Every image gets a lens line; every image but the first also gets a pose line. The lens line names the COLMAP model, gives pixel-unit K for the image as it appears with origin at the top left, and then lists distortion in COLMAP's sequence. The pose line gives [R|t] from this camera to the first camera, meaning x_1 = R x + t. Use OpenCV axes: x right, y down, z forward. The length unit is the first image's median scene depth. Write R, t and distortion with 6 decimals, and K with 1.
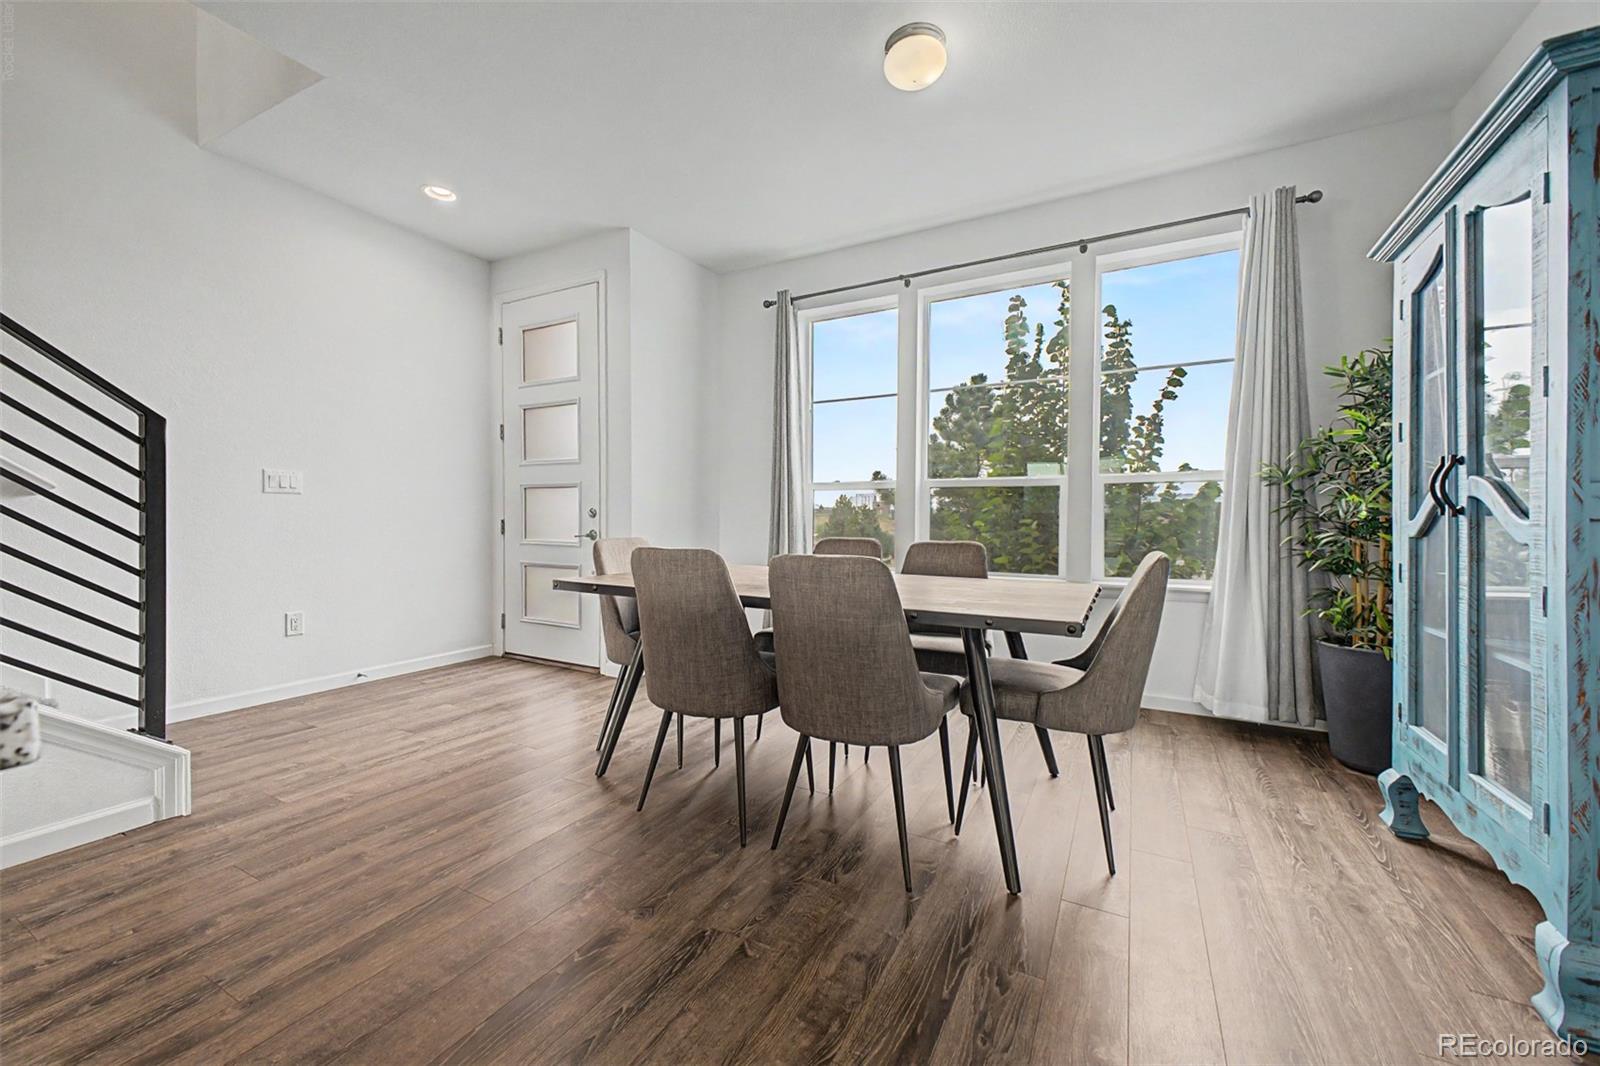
lens RADIAL K [[633.2, 0, 791.3], [0, 633.2, 523.4], [0, 0, 1]] dist [0.018518, -0.001095]
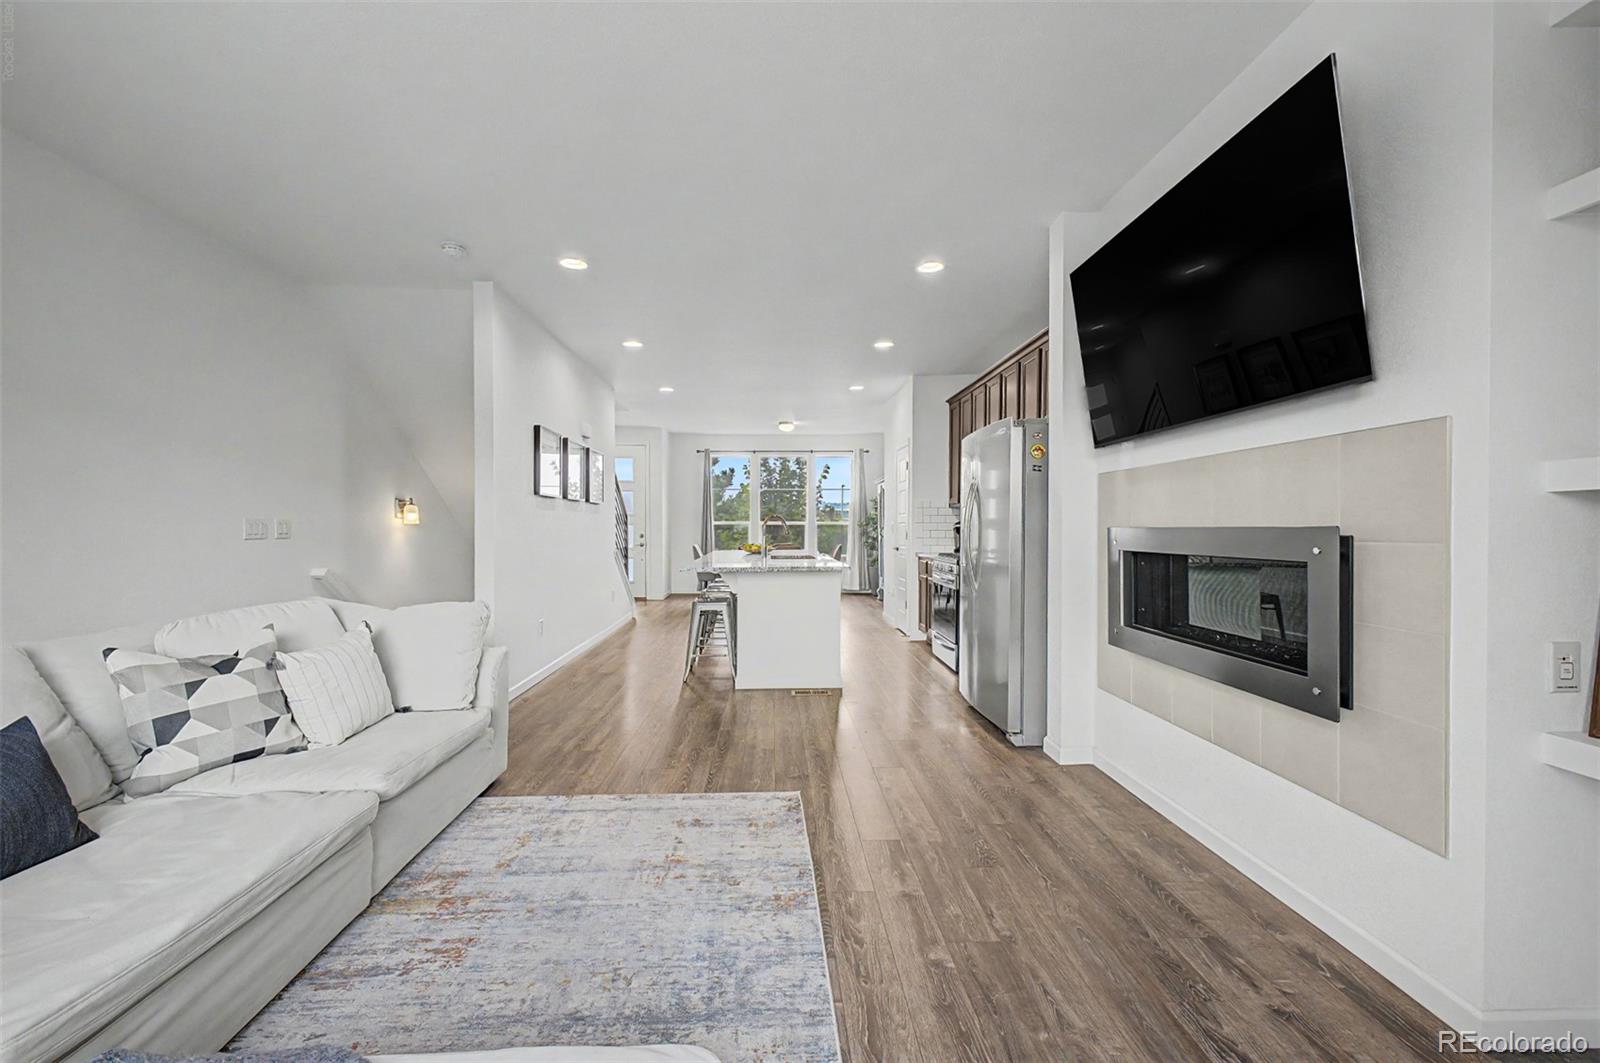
lens RADIAL K [[642.1, 0, 802.3], [0, 642.1, 528.4], [0, 0, 1]] dist [0.000636, -0.000282]
pose [[0.856434, -0.002750, 0.516249, -1.444024], [0.004808, 0.999985, -0.002649, -0.048498], [-0.516234, 0.004751, 0.856435, -2.006405]]
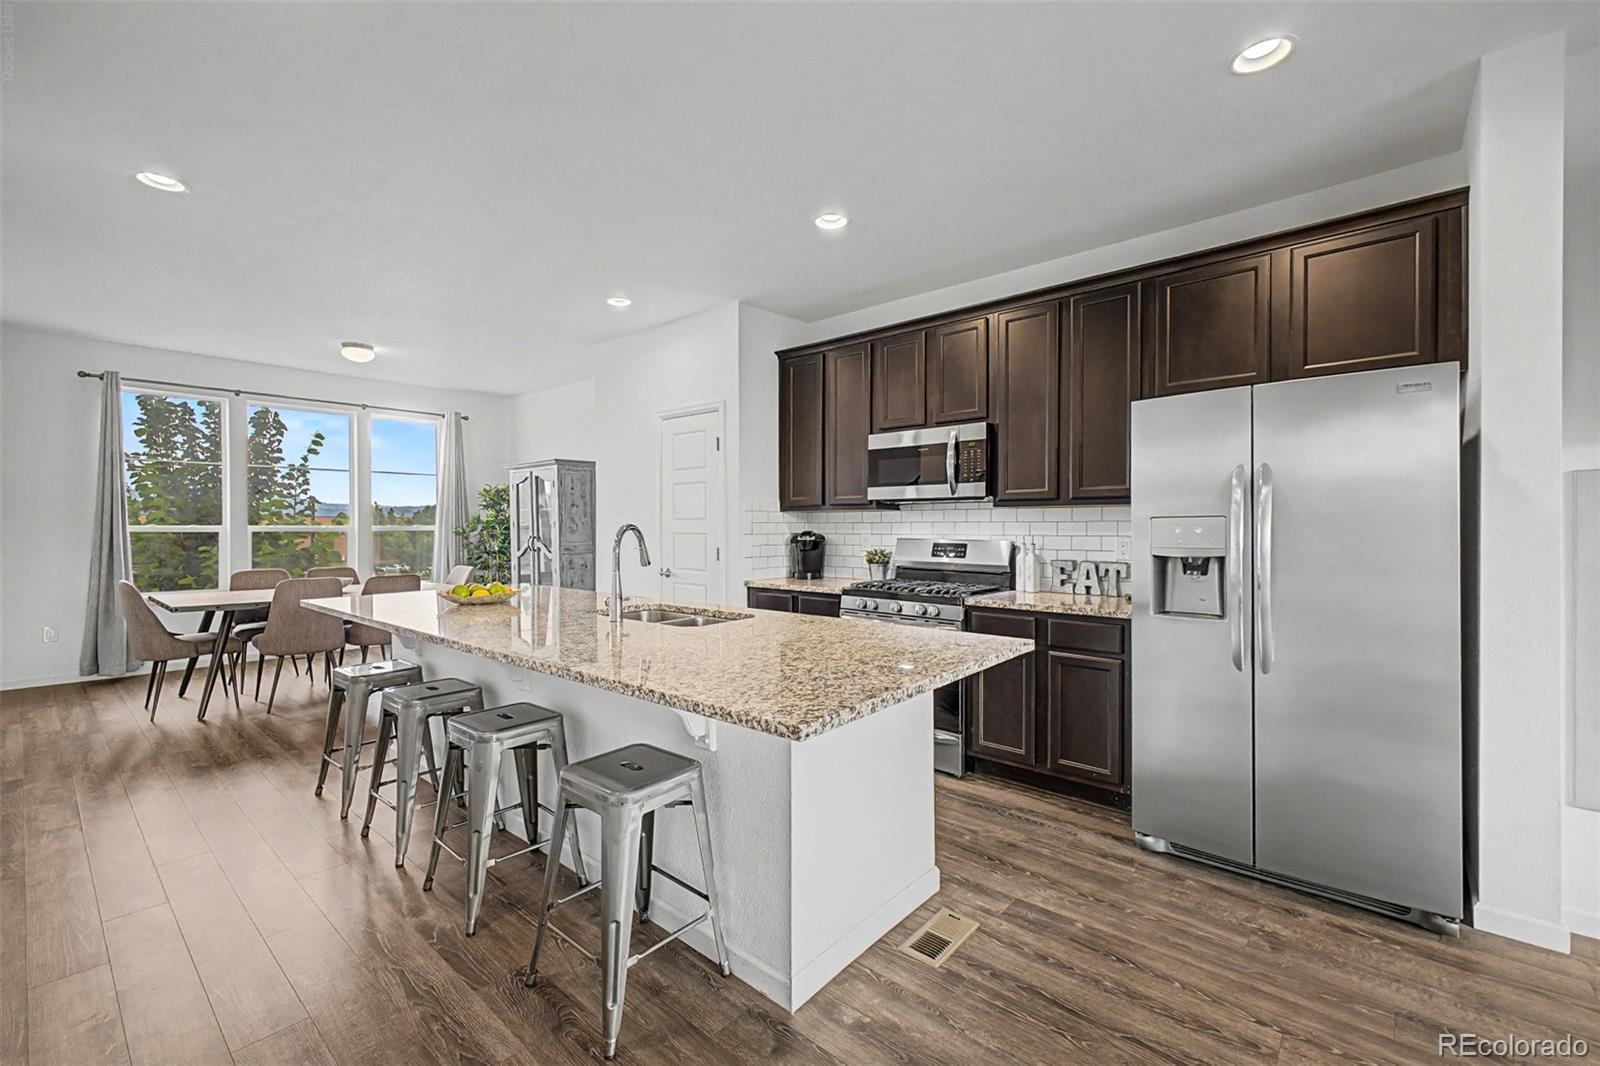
lens RADIAL K [[642.1, 0, 795.3], [0, 642.1, 542.4], [0, 0, 1]] dist [0.000636, -0.000282]
pose [[0.201984, -0.033002, 0.978833, -1.340718], [0.007368, 0.999455, 0.032177, -0.100111], [-0.979361, 0.000713, 0.202117, -0.721485]]
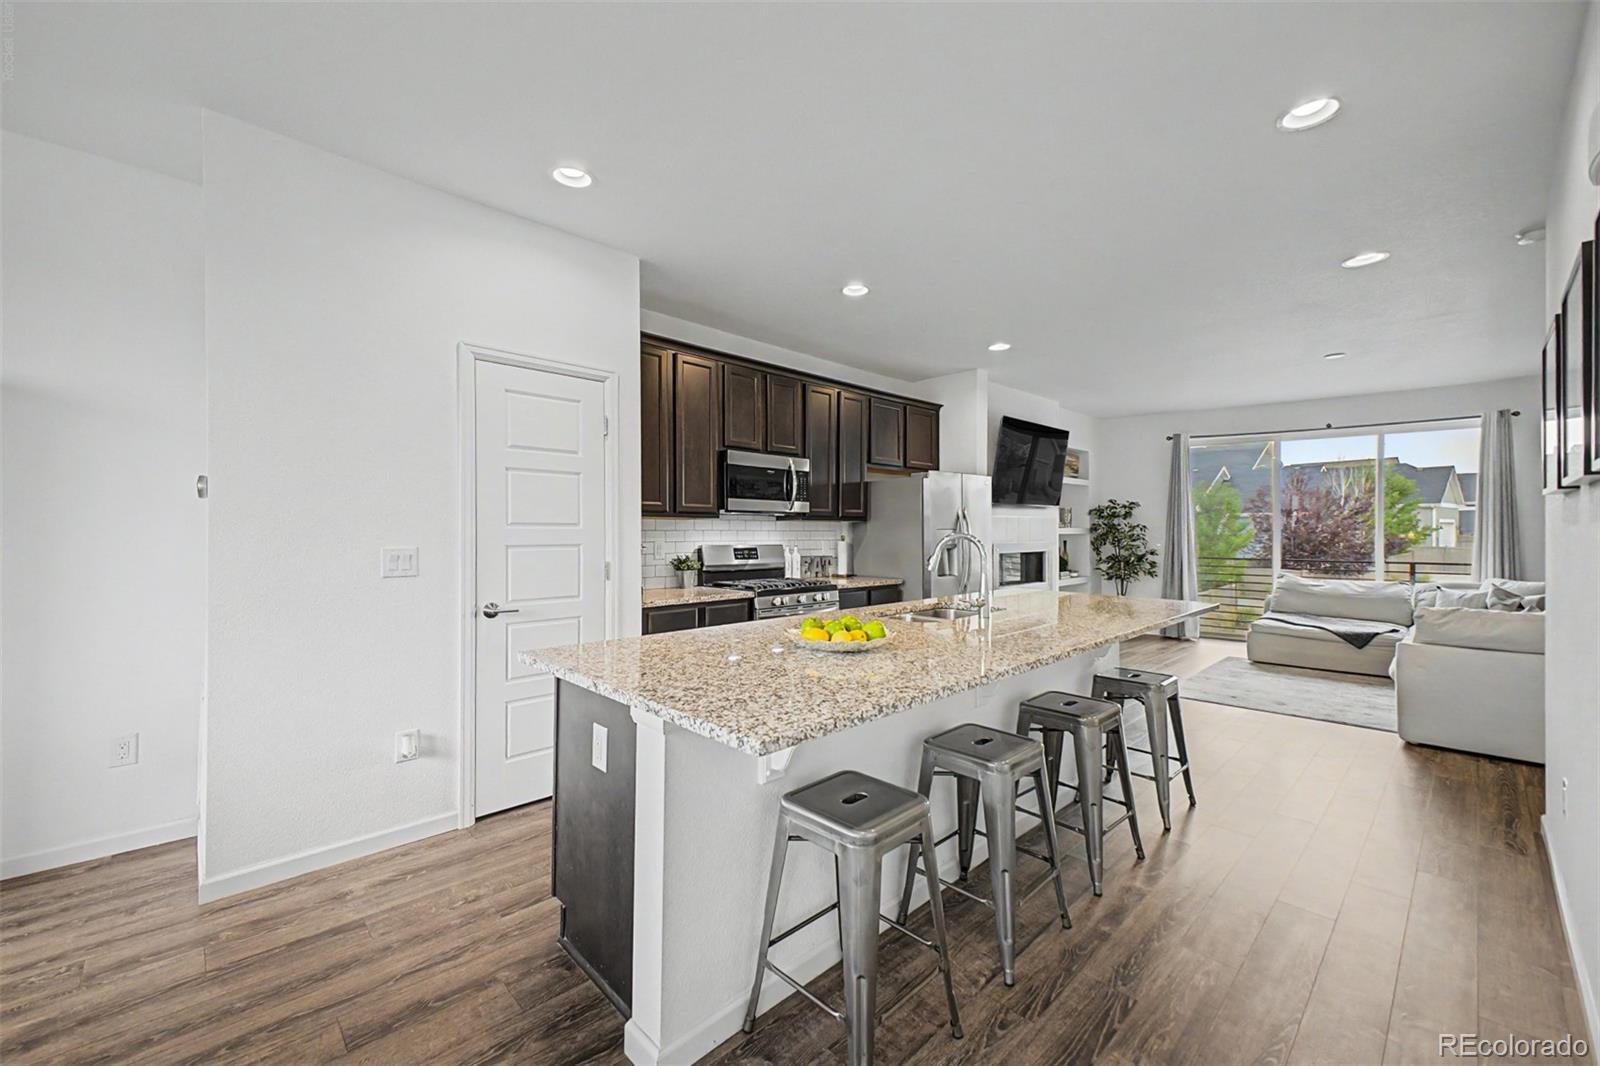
lens RADIAL K [[633.2, 0, 806.8], [0, 633.2, 528.0], [0, 0, 1]] dist [0.018518, -0.001095]
pose [[-0.956721, -0.009505, 0.290852, -0.604572], [-0.009564, 0.999954, 0.001217, -0.105893], [-0.290850, -0.001617, -0.956767, 0.662369]]
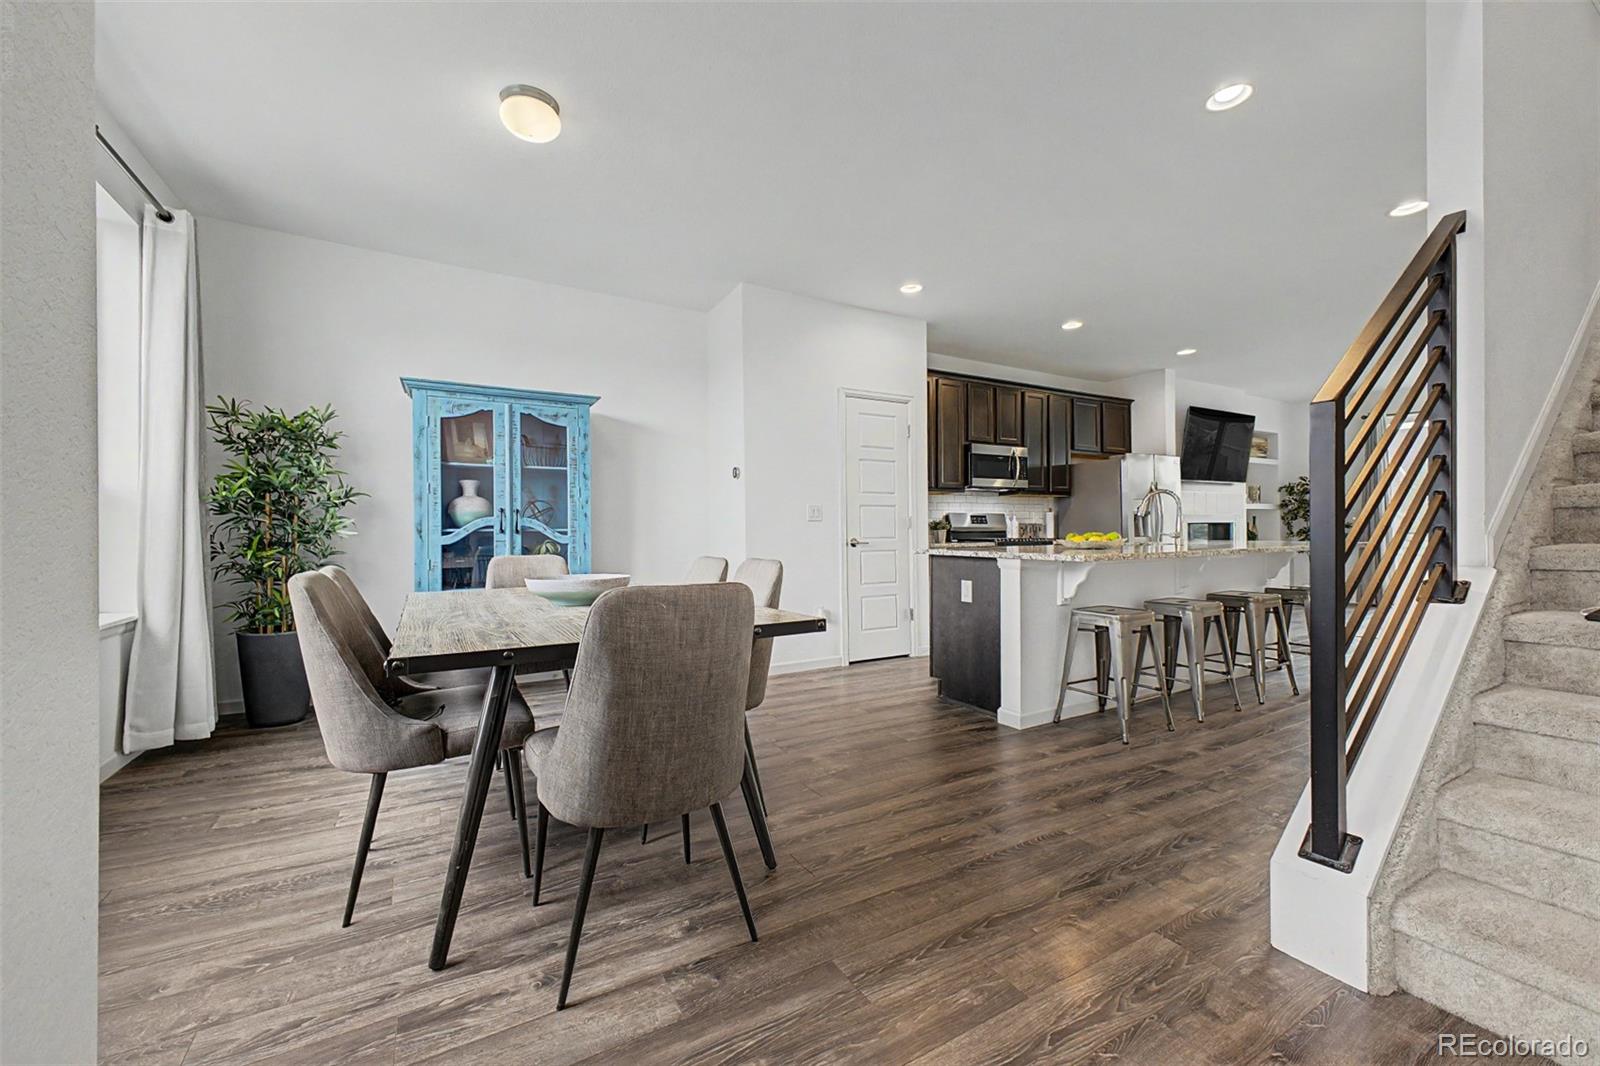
lens RADIAL K [[633.2, 0, 807.2], [0, 633.2, 525.7], [0, 0, 1]] dist [0.018518, -0.001095]
pose [[-0.860973, 0.001719, 0.508648, -0.592132], [0.000937, 0.999998, -0.001794, -0.017182], [-0.508650, -0.001068, -0.860973, 1.324512]]
